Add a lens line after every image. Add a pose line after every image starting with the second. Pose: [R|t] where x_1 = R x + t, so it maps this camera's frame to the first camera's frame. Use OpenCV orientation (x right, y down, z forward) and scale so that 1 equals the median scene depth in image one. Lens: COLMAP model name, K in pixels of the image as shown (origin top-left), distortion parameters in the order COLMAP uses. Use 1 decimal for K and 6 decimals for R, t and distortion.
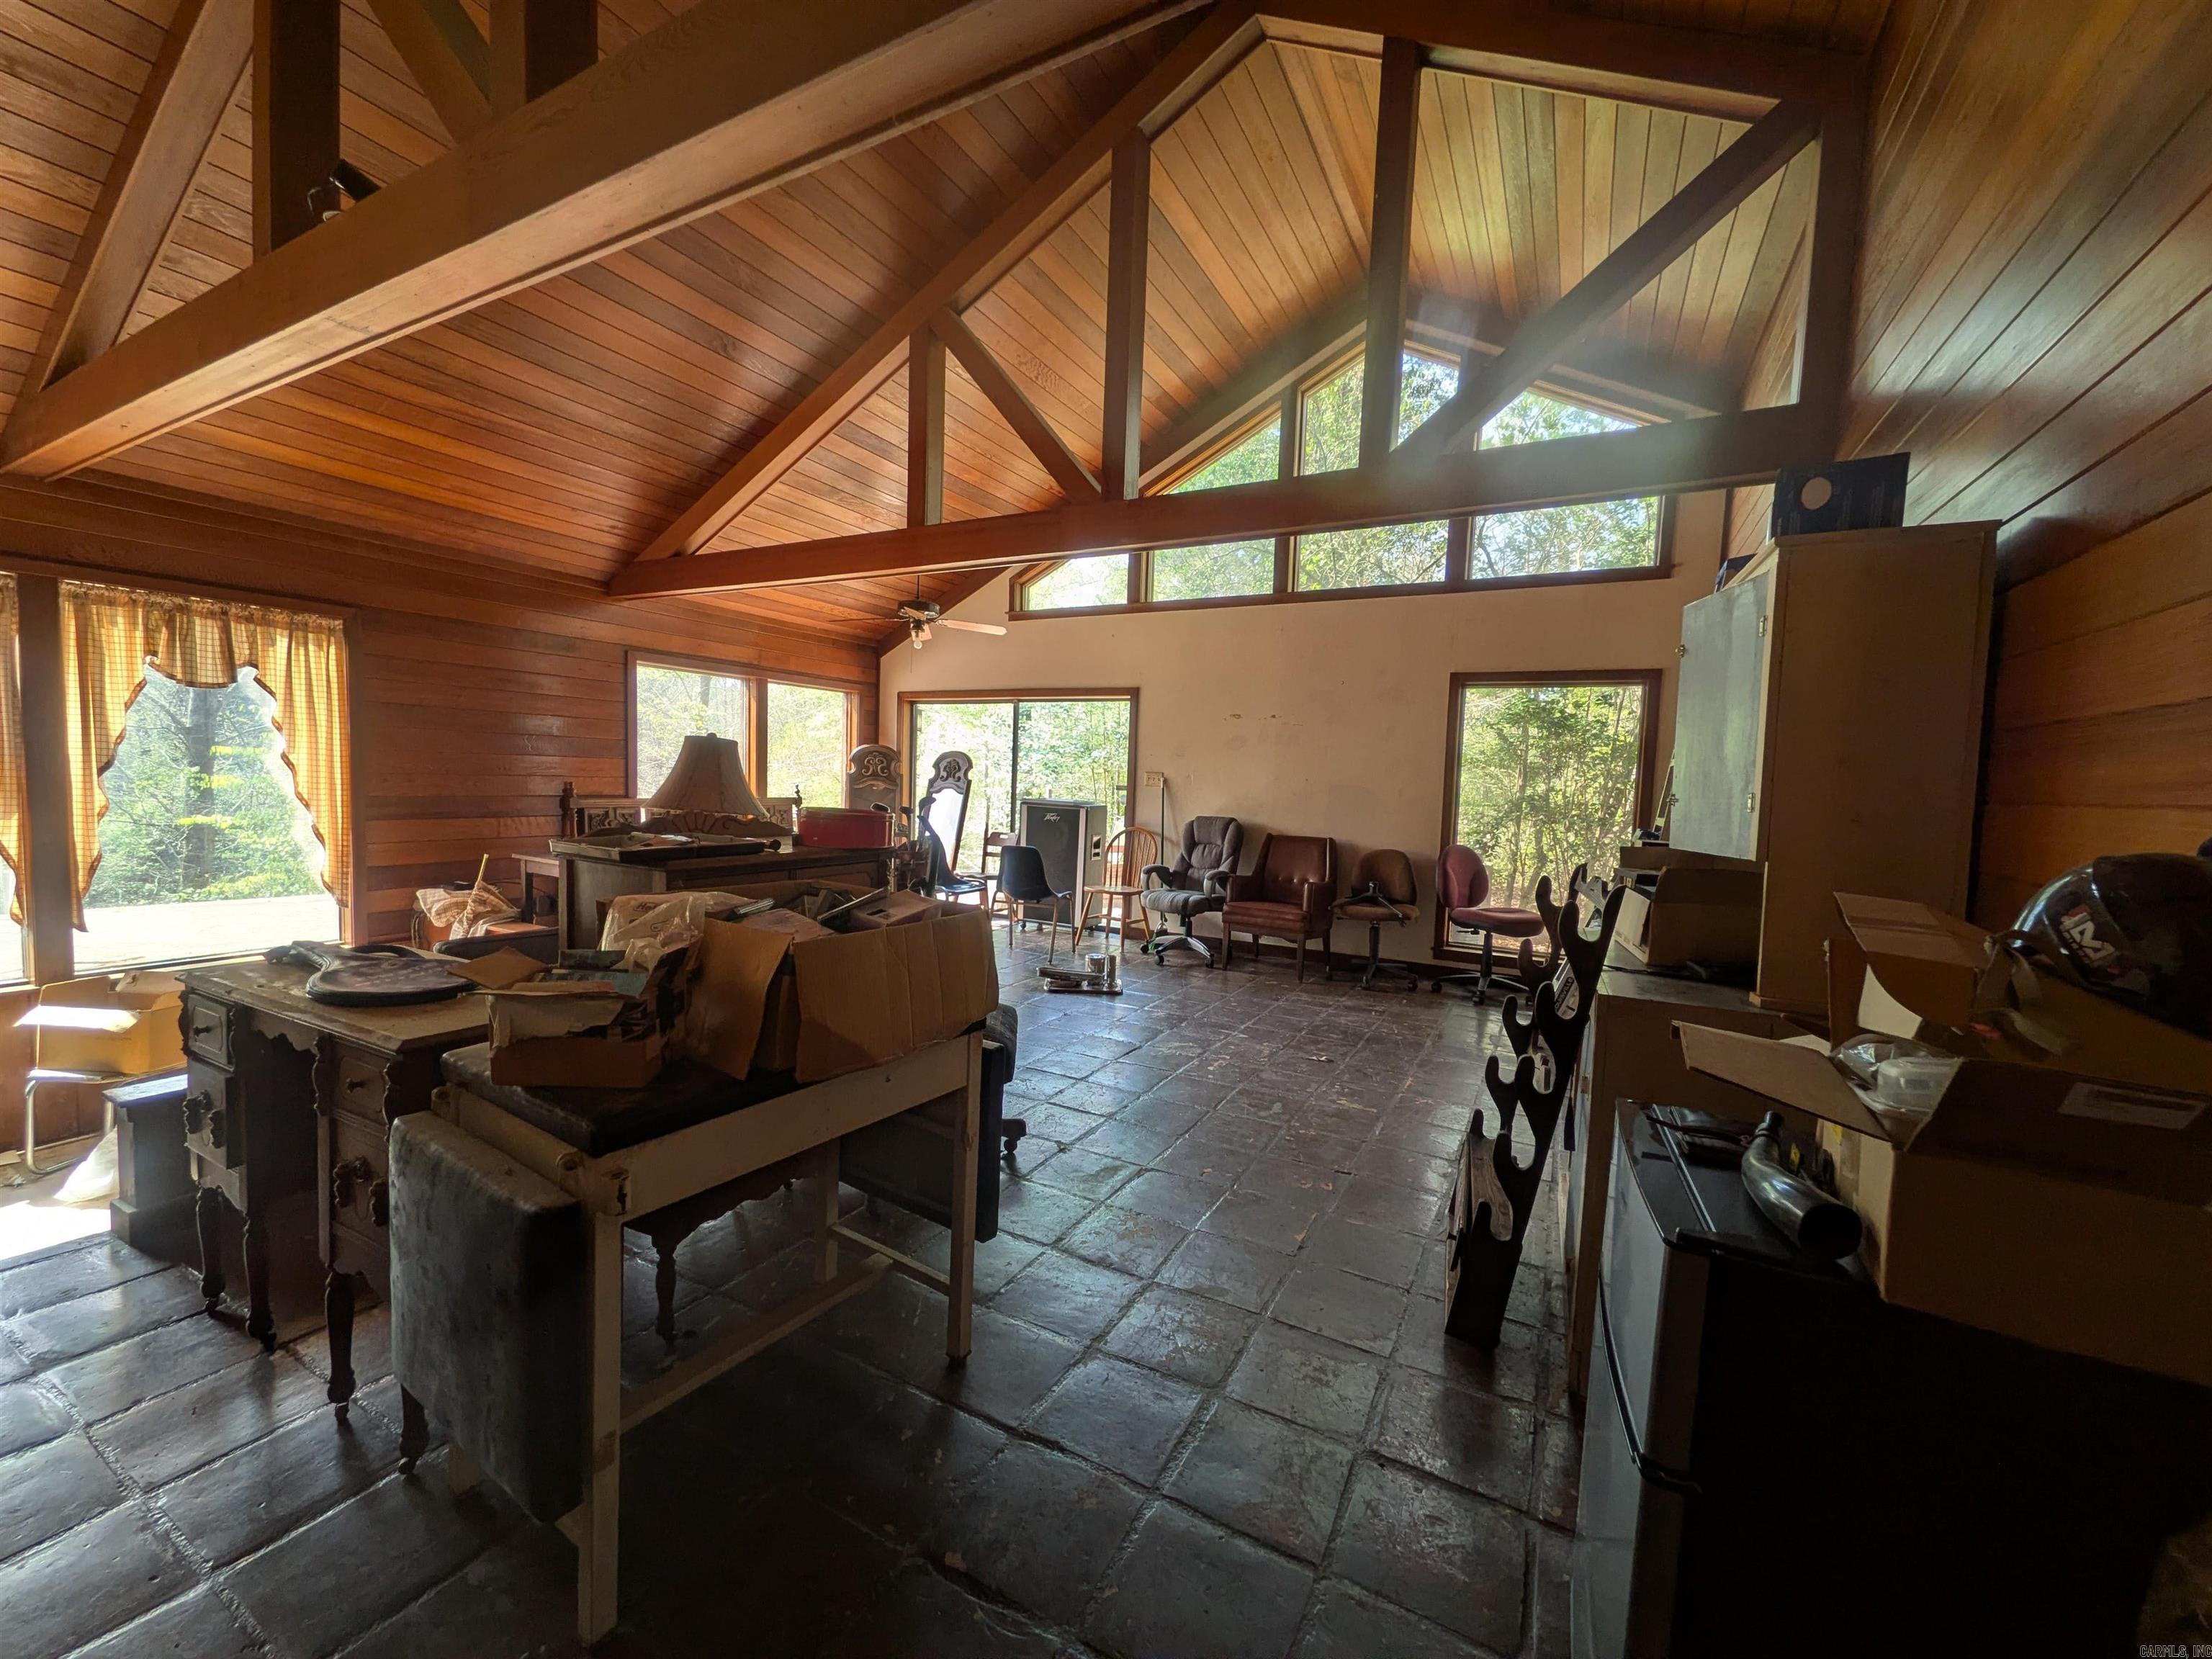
lens RADIAL K [[877.8, 0, 1103.6], [0, 877.8, 835.9], [0, 0, 1]] dist [0.011511, -0.003953]
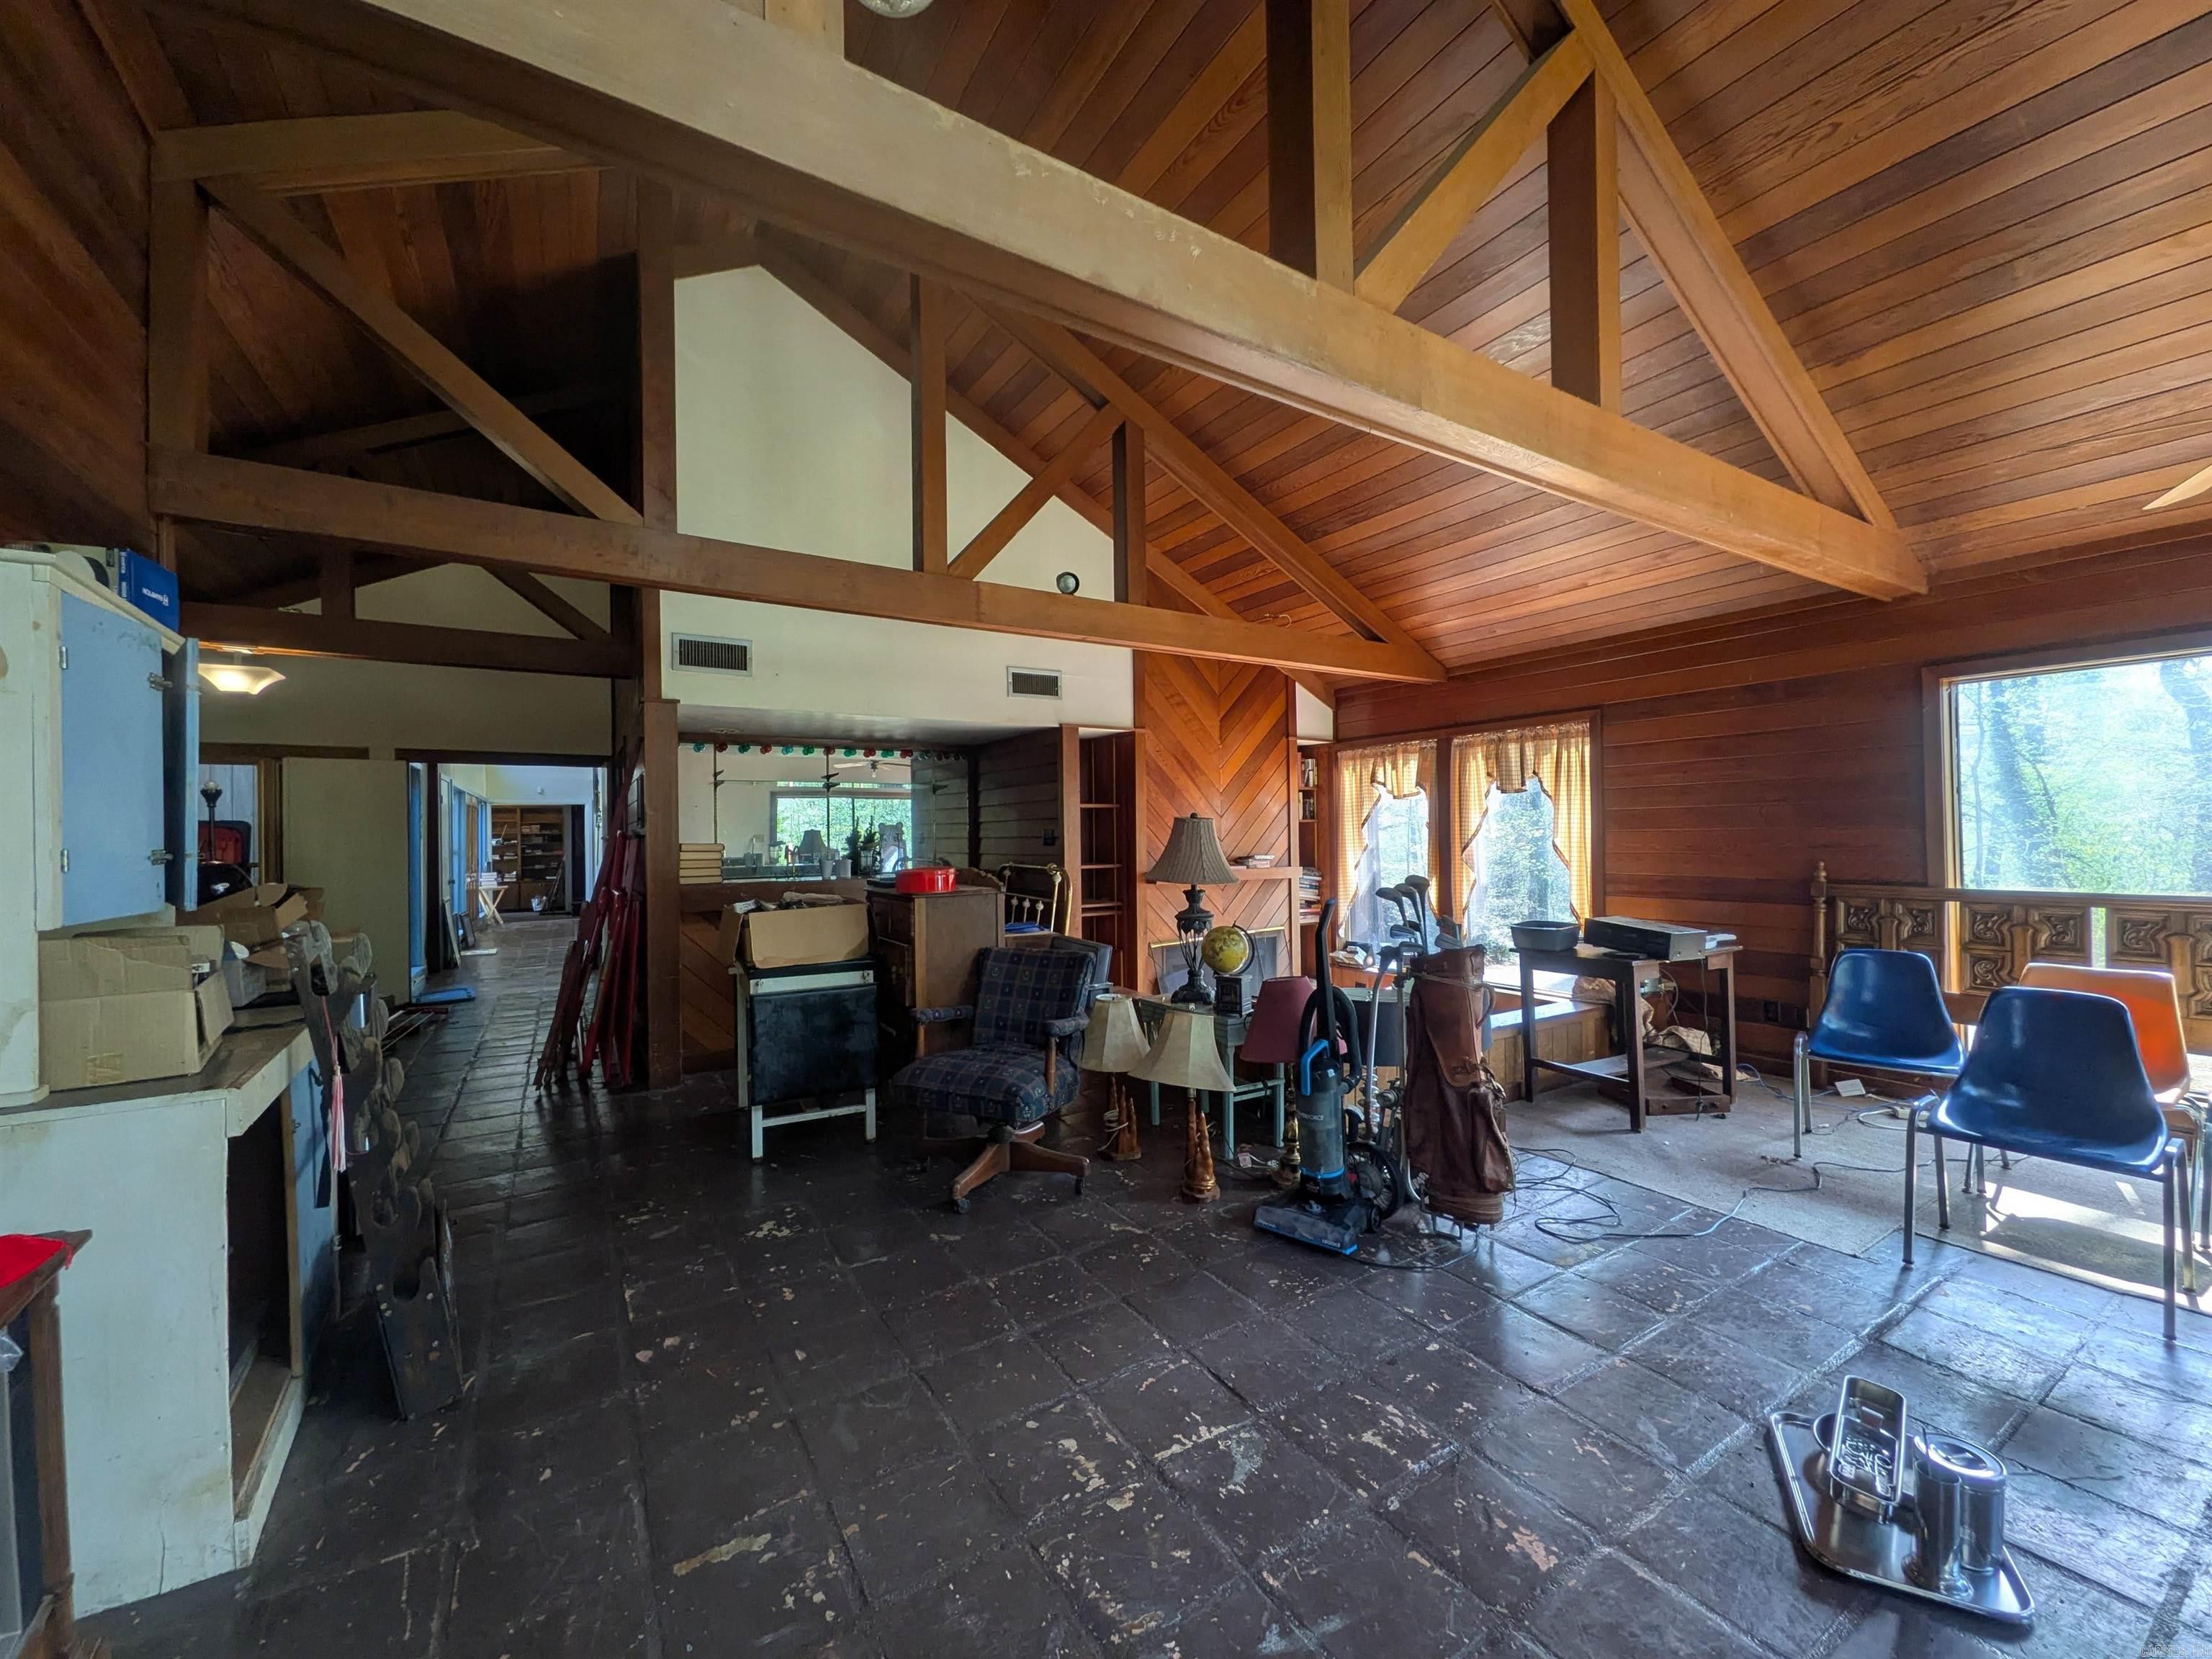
lens RADIAL K [[877.8, 0, 1108.5], [0, 877.8, 834.5], [0, 0, 1]] dist [0.011511, -0.003953]
pose [[-0.503621, -0.034320, -0.863243, 0.467944], [-0.066388, 0.997793, -0.000939, -0.055417], [0.861370, 0.056836, -0.504788, 1.089820]]
